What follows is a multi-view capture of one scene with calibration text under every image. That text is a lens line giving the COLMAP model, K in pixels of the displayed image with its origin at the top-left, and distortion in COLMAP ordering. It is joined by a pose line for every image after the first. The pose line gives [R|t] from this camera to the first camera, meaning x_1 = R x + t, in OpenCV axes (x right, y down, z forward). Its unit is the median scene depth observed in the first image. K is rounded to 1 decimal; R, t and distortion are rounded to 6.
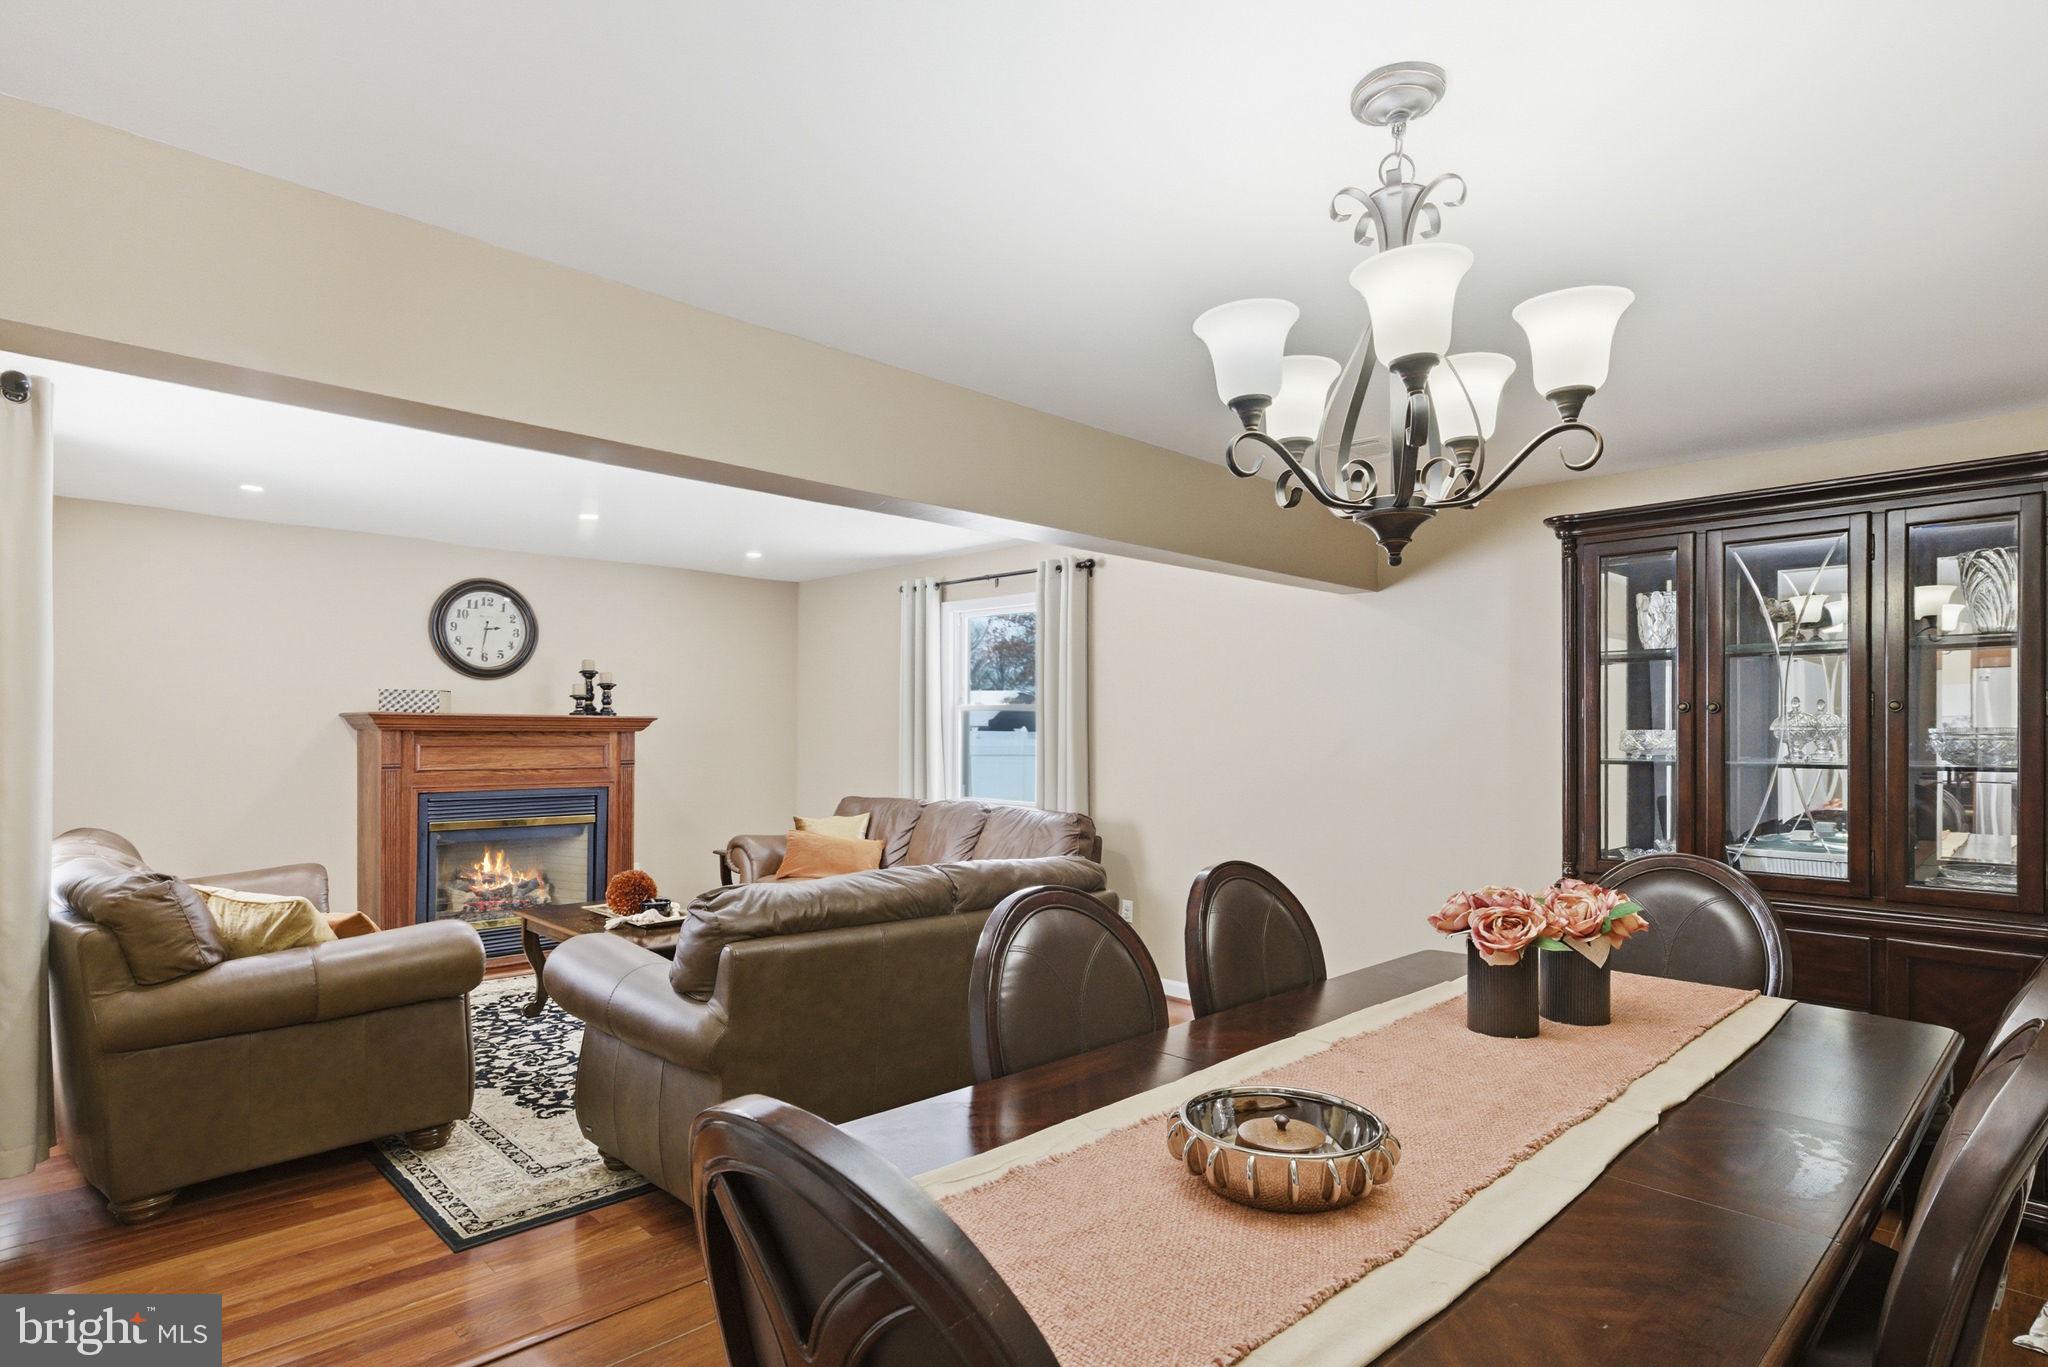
lens RADIAL K [[1060.3, 0, 992.4], [0, 1060.3, 727.8], [0, 0, 1]] dist [-0.001286, 0.000173]
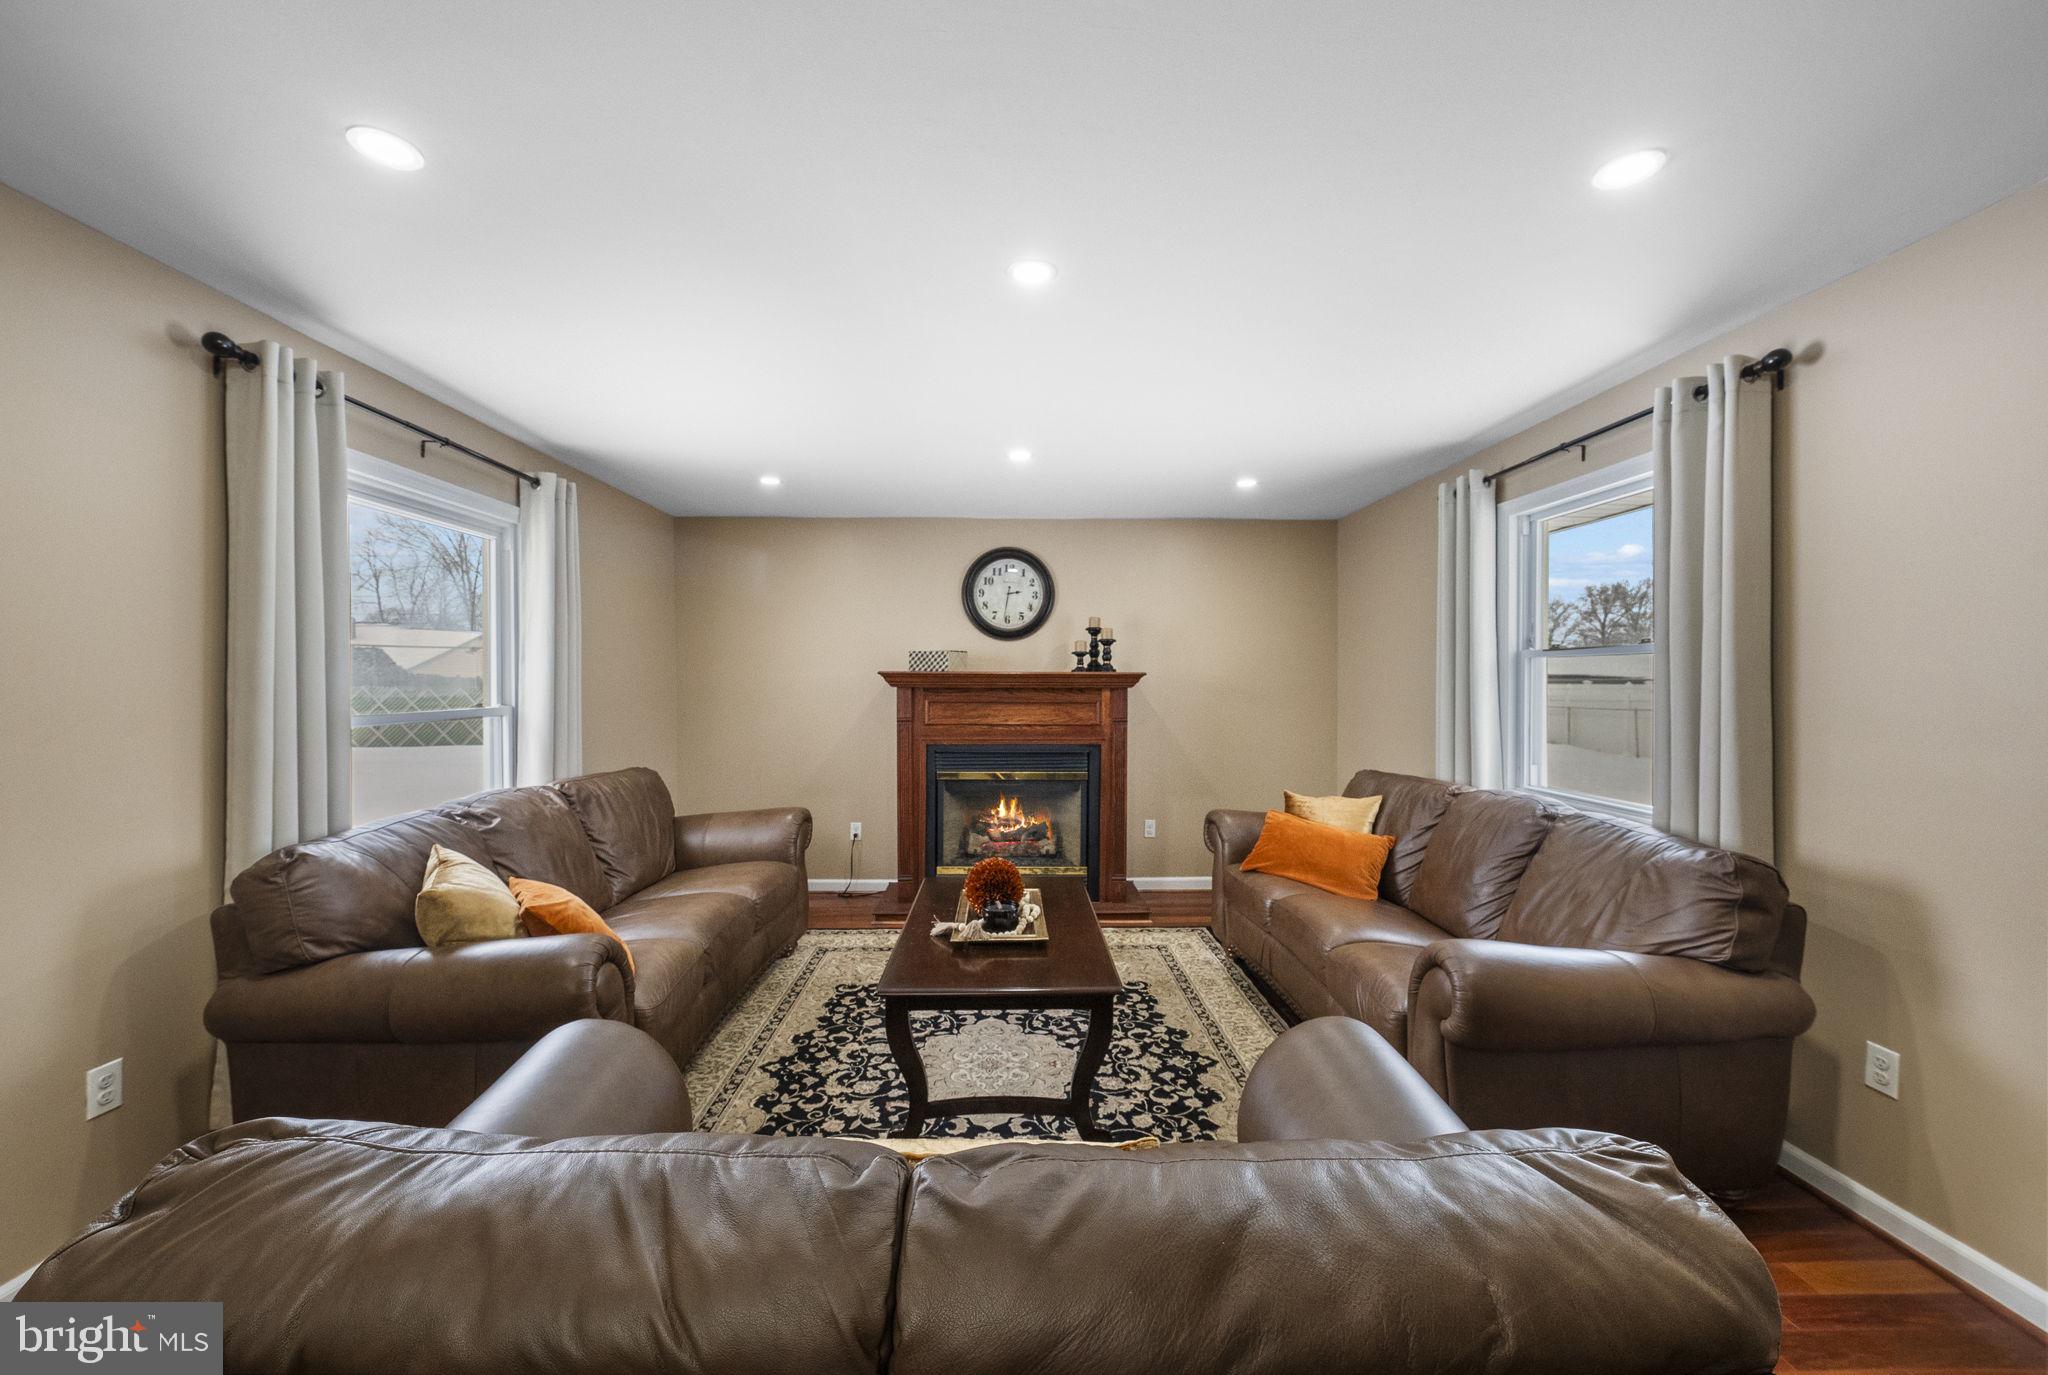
lens RADIAL K [[765.1, 0, 1022.4], [0, 765.1, 685.9], [0, 0, 1]] dist [-0.012806, 0.000132]
pose [[0.746572, -0.001219, -0.665303, 0.055179], [0.005556, 0.999975, 0.004402, -0.002058], [0.665281, -0.006983, 0.746560, 0.431765]]
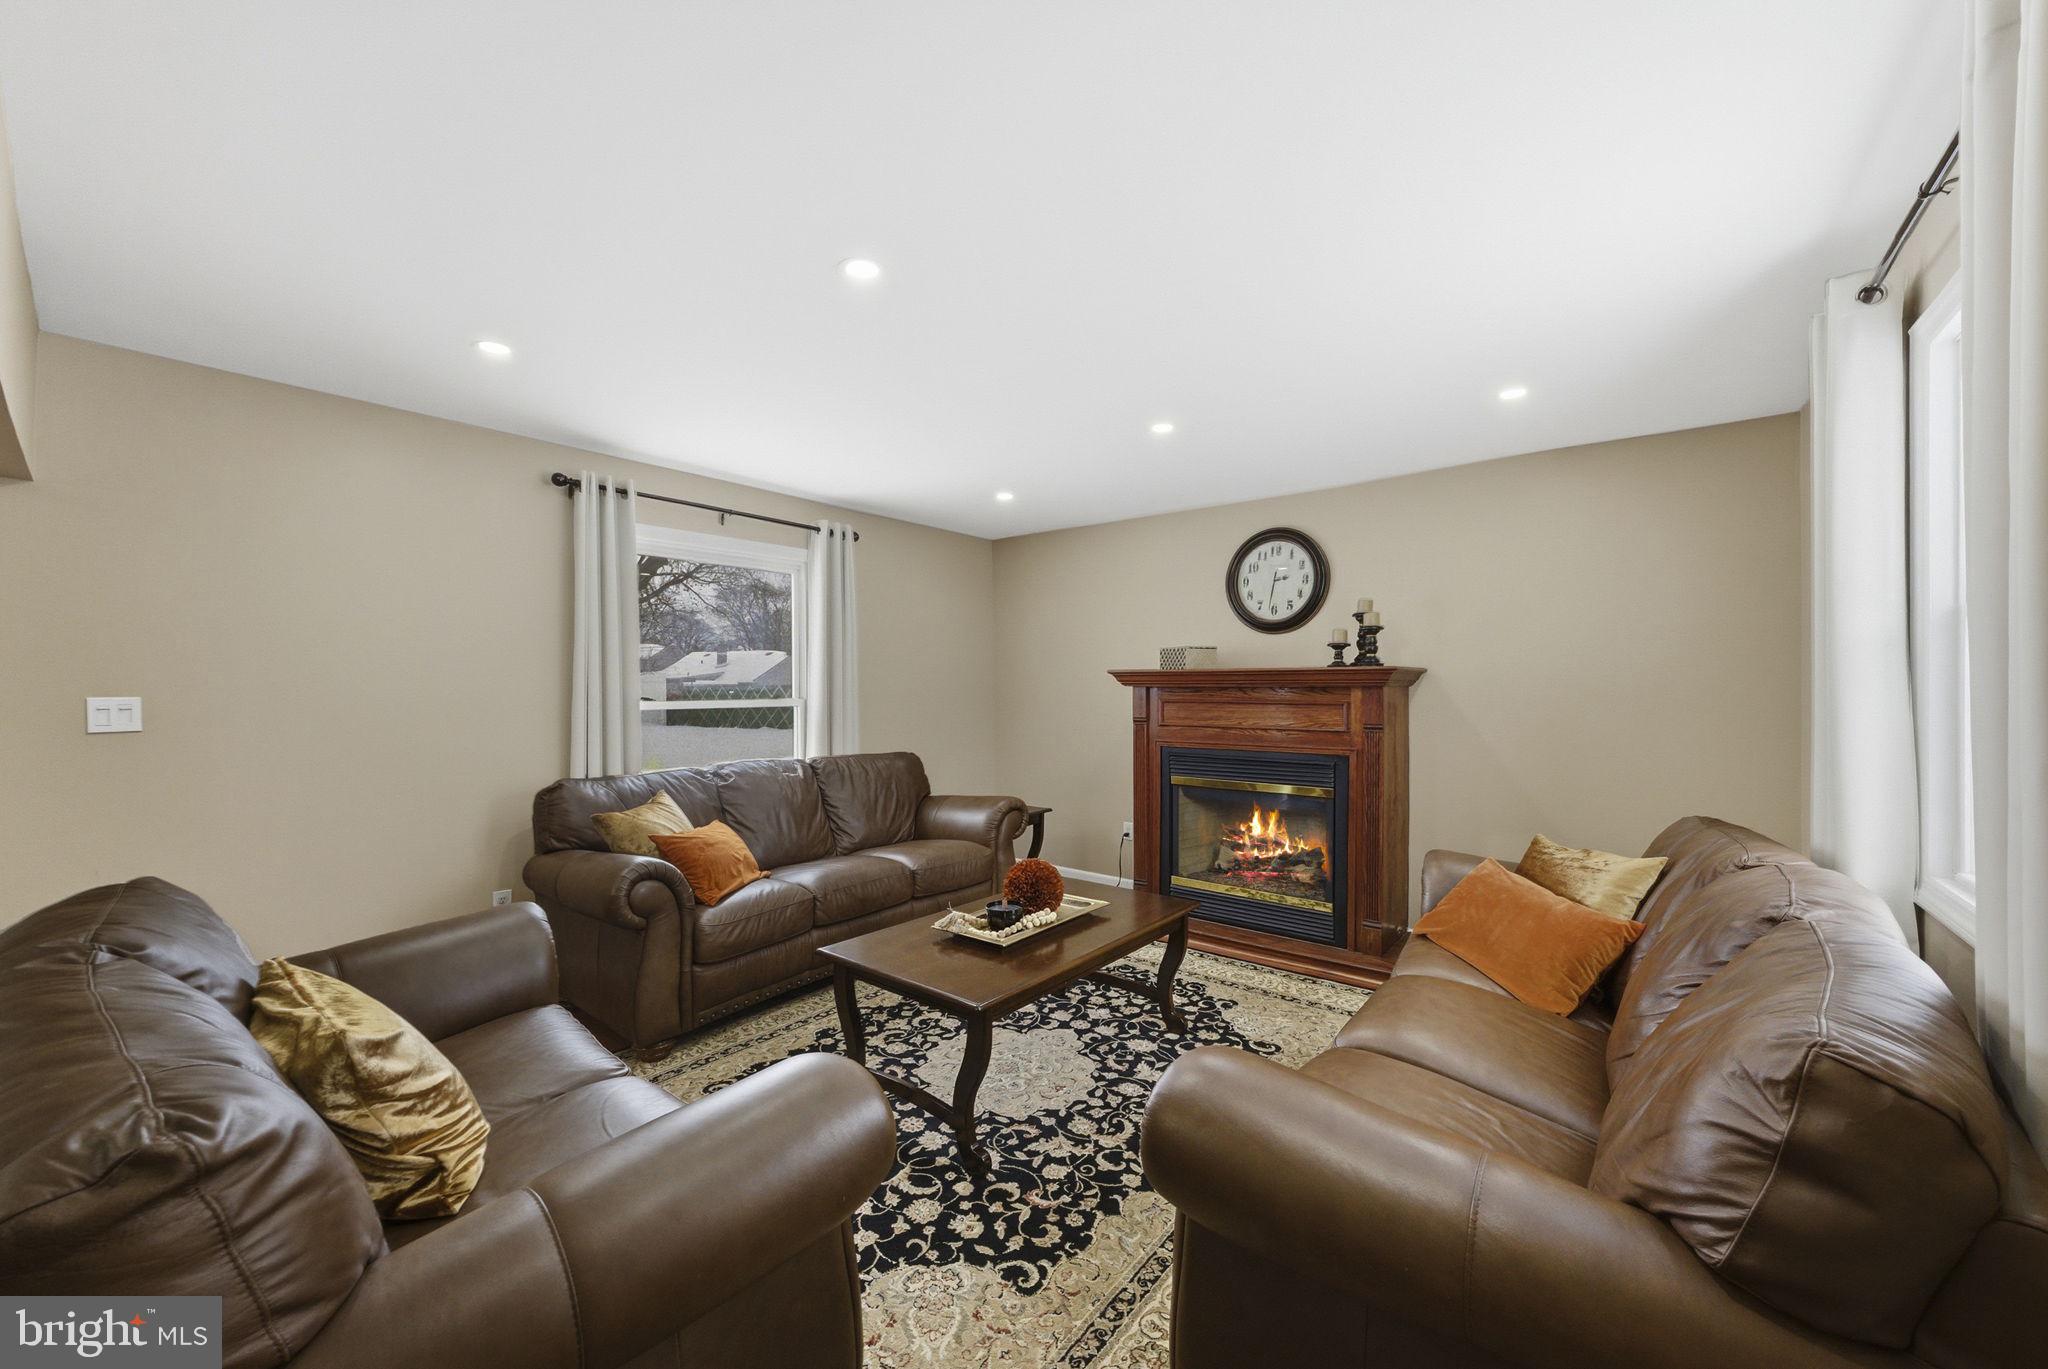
lens RADIAL K [[767.5, 0, 1018.9], [0, 767.5, 693.1], [0, 0, 1]] dist [-0.011234, 0.000035]
pose [[0.146174, 0.001266, -0.989258, 0.172848], [0.004873, 0.999986, 0.002000, 0.006088], [0.989247, -0.005113, 0.146166, 0.683766]]
